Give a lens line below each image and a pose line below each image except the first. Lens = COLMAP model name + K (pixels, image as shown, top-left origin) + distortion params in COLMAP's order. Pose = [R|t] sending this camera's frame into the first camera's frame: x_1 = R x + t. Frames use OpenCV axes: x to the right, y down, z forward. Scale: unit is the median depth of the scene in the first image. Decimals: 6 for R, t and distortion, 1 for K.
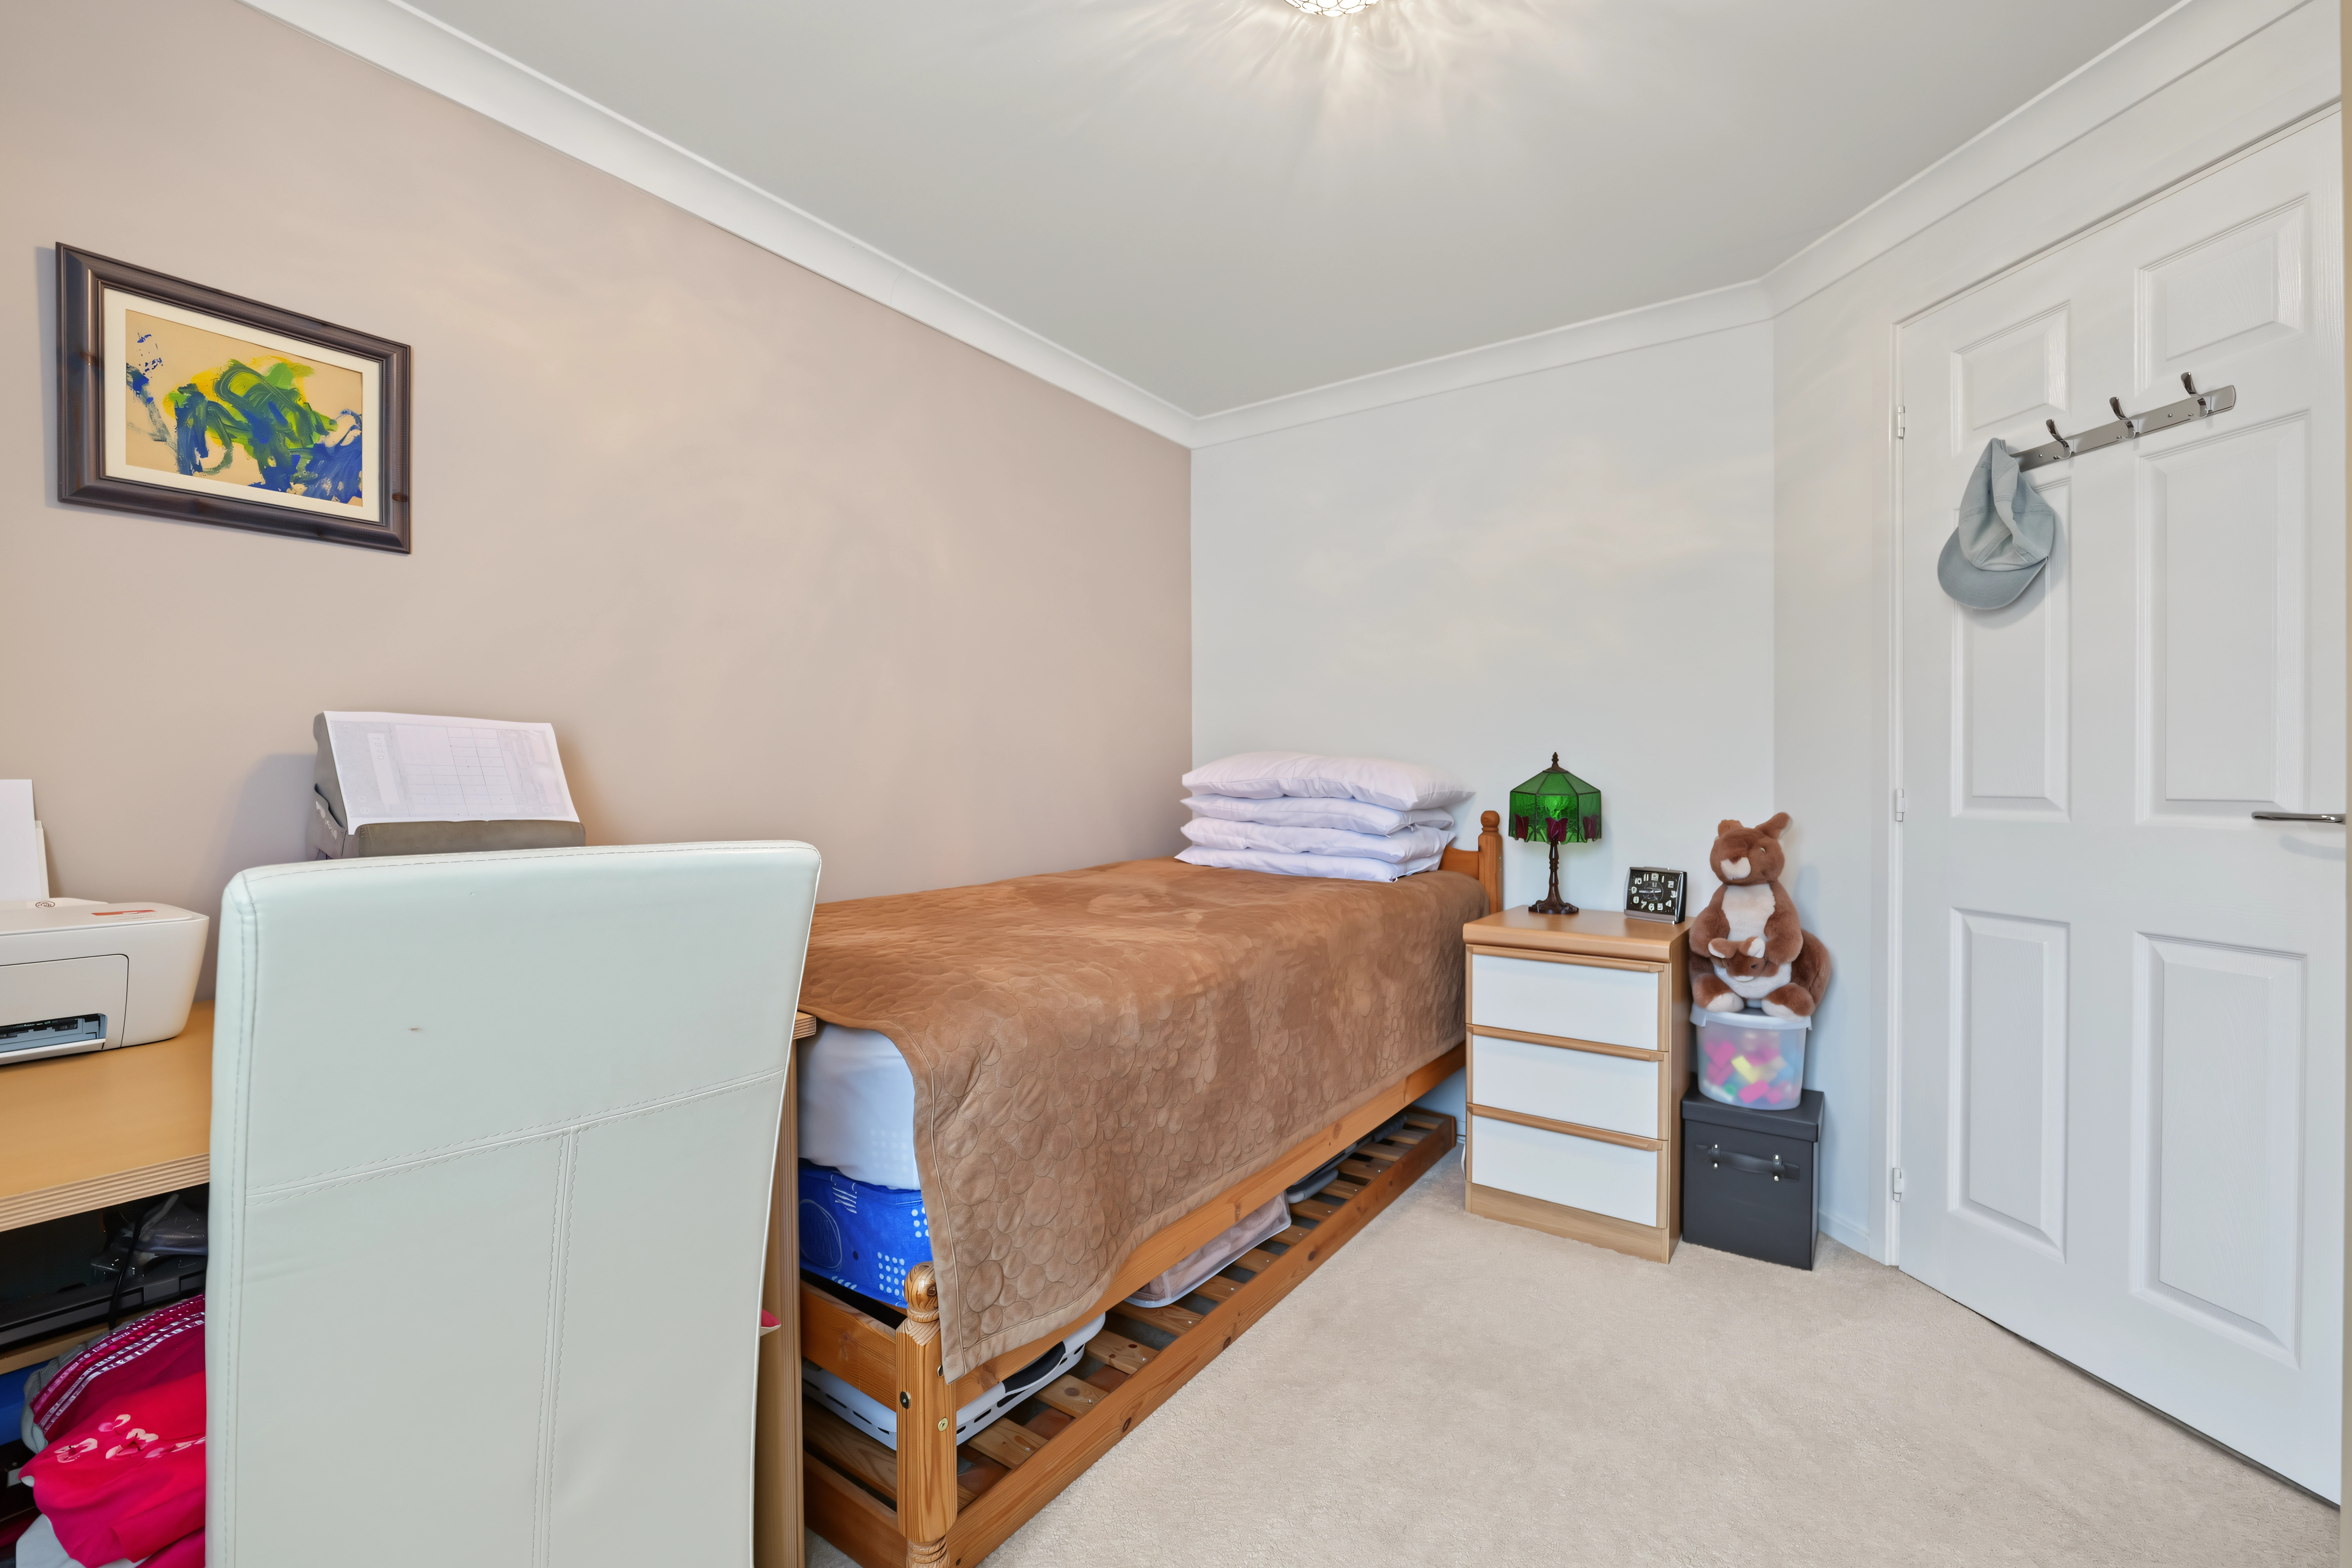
lens RADIAL K [[968.7, 0, 1175.4], [0, 968.7, 782.8], [0, 0, 1]] dist [-0.014051, -0.000117]
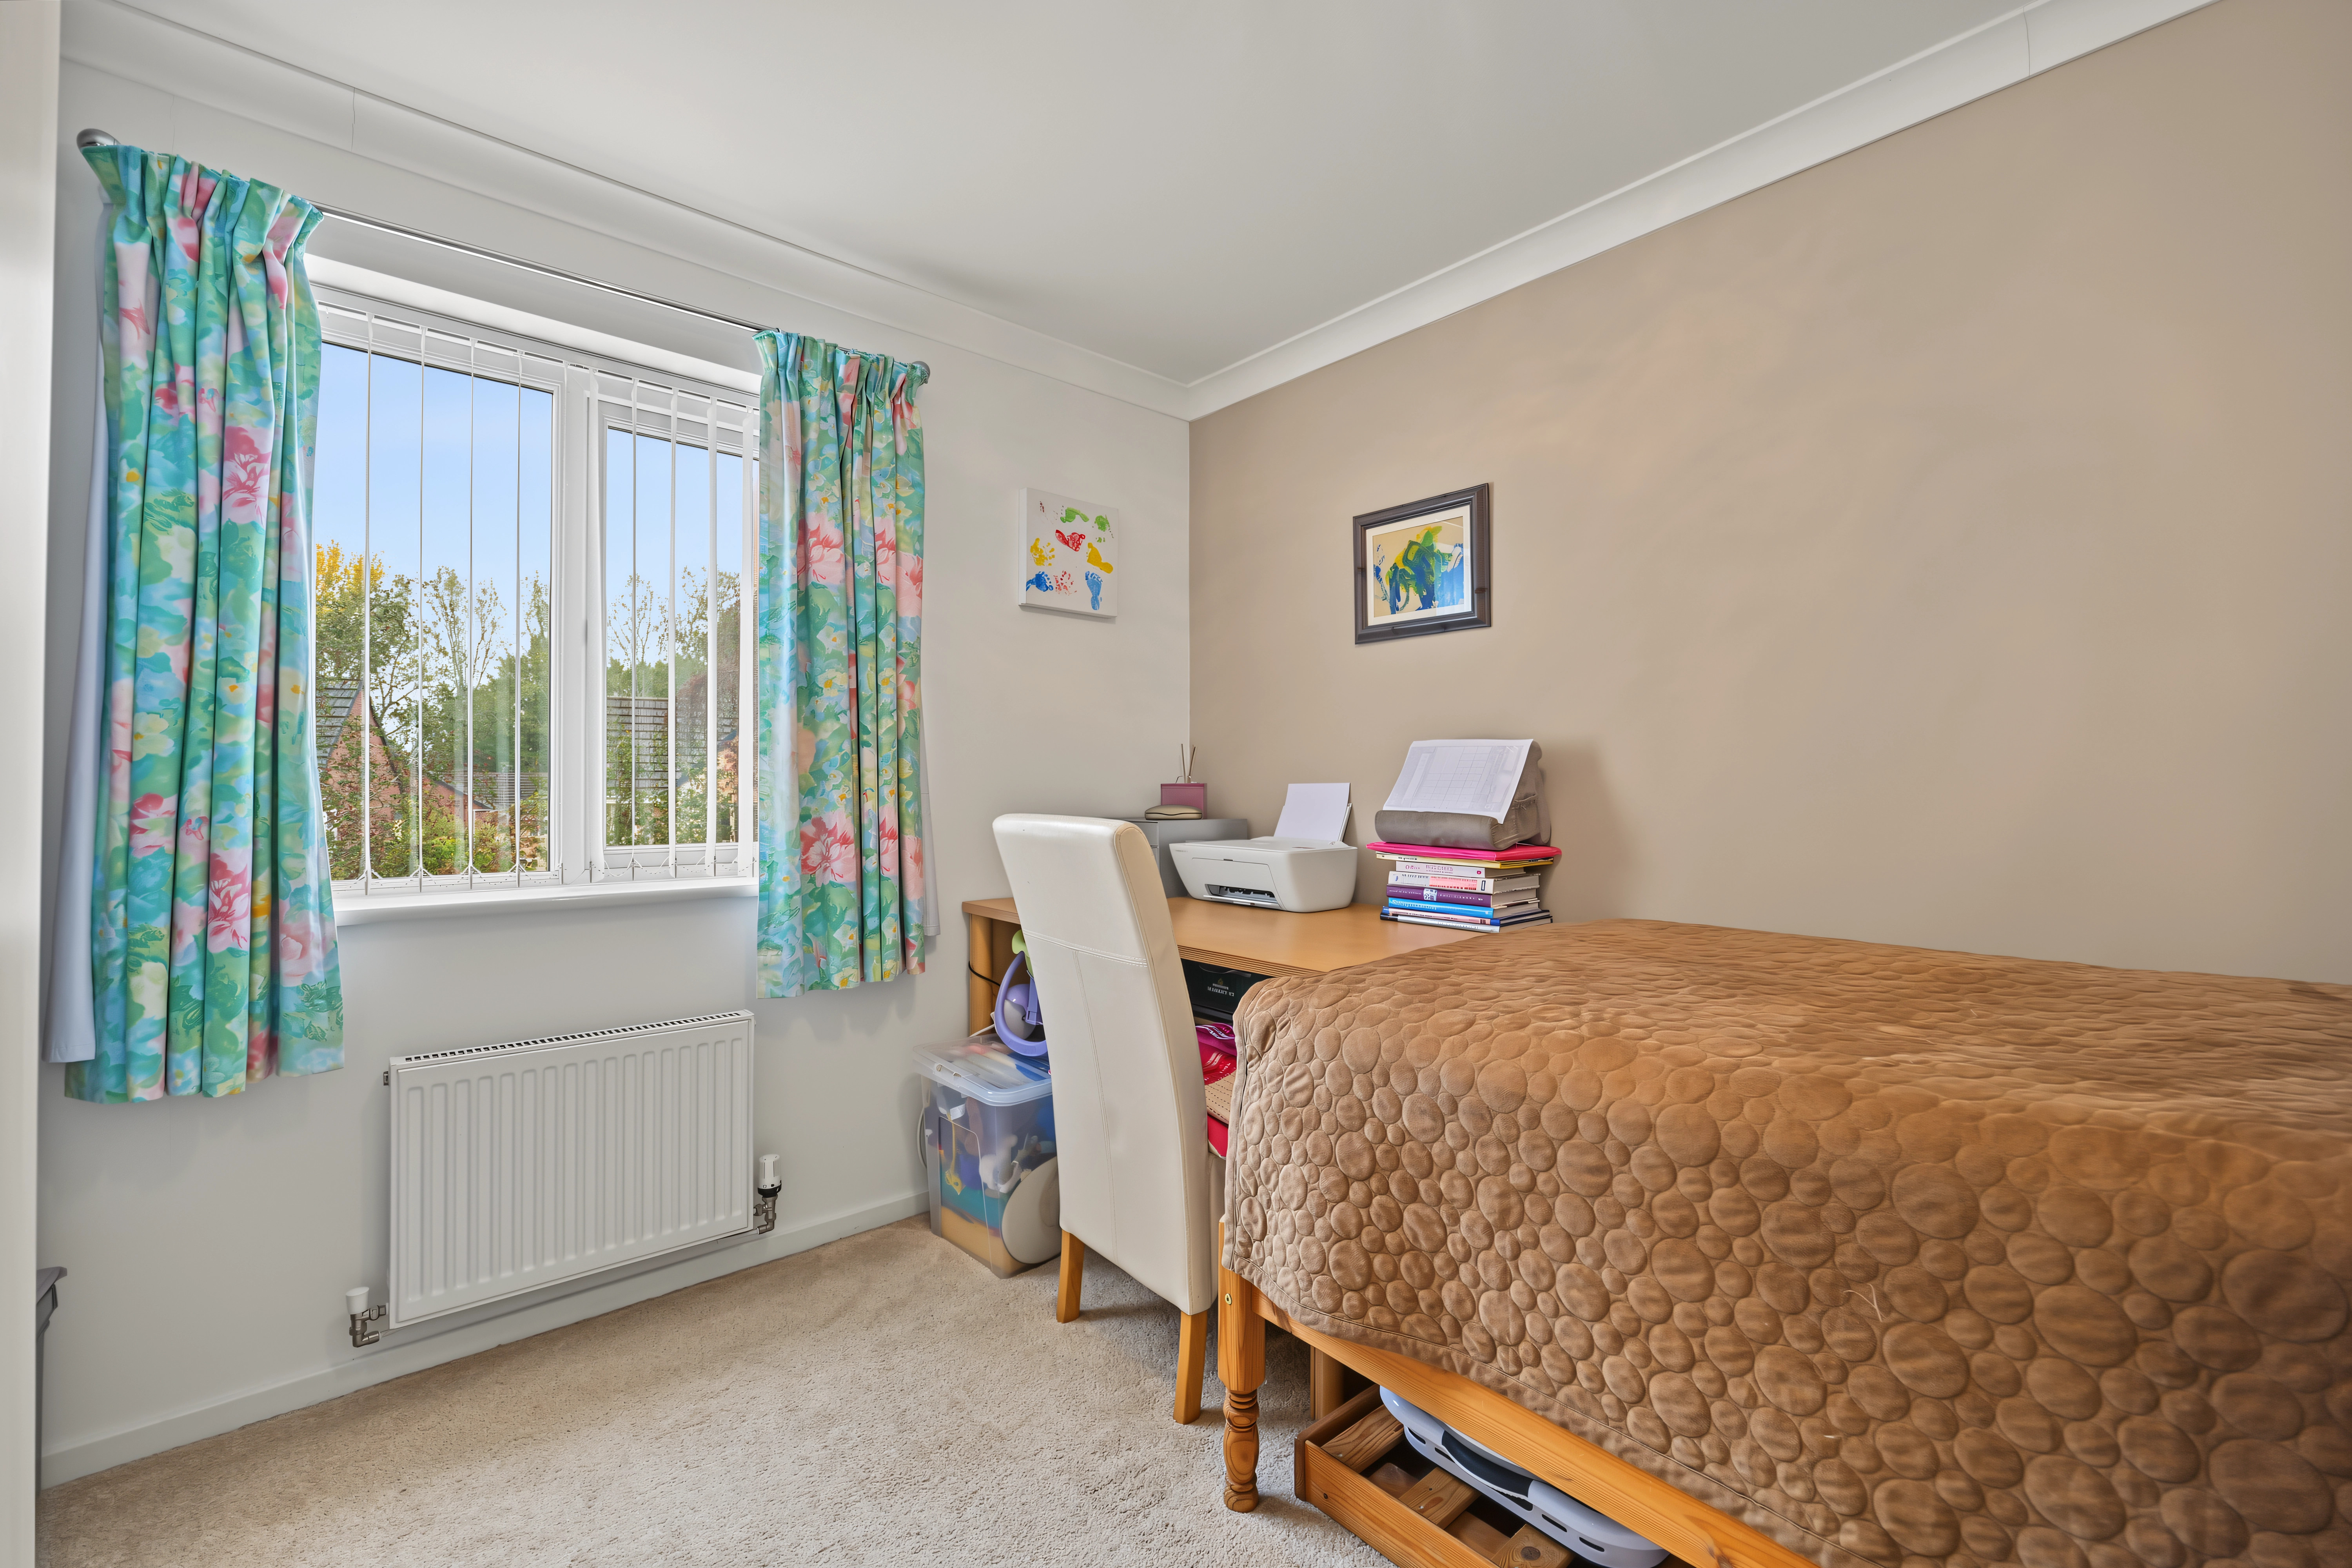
lens RADIAL K [[968.7, 0, 1175.1], [0, 968.7, 777.4], [0, 0, 1]] dist [-0.014051, -0.000117]
pose [[-0.228791, -0.002699, -0.973472, 0.822111], [-0.004206, 0.999990, -0.001784, -0.009820], [0.973466, 0.003686, -0.228800, 1.000679]]
